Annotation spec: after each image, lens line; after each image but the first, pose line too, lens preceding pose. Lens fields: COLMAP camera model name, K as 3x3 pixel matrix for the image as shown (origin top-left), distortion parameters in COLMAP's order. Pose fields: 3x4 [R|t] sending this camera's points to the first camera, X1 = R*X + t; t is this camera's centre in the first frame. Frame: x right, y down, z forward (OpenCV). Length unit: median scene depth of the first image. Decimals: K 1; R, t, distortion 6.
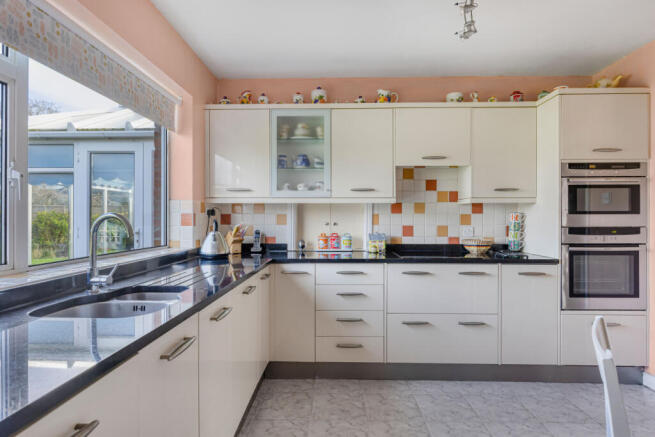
lens RADIAL K [[364.7, 0, 328.0], [0, 364.7, 218.6], [0, 0, 1]] dist [0.000074, -0.000717]
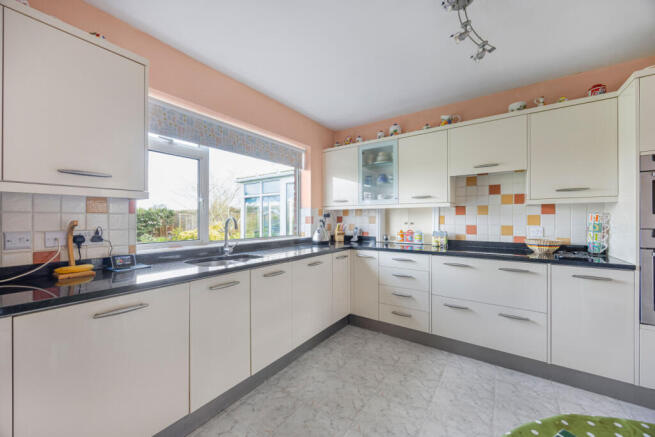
lens RADIAL K [[253.0, 0, 326.6], [0, 253.0, 219.5], [0, 0, 1]] dist [0.002032, 0.000029]
pose [[0.831959, -0.000065, -0.554836, 0.306469], [0.002316, 0.999992, 0.003357, -0.003244], [0.554832, -0.004078, 0.831953, 0.065195]]
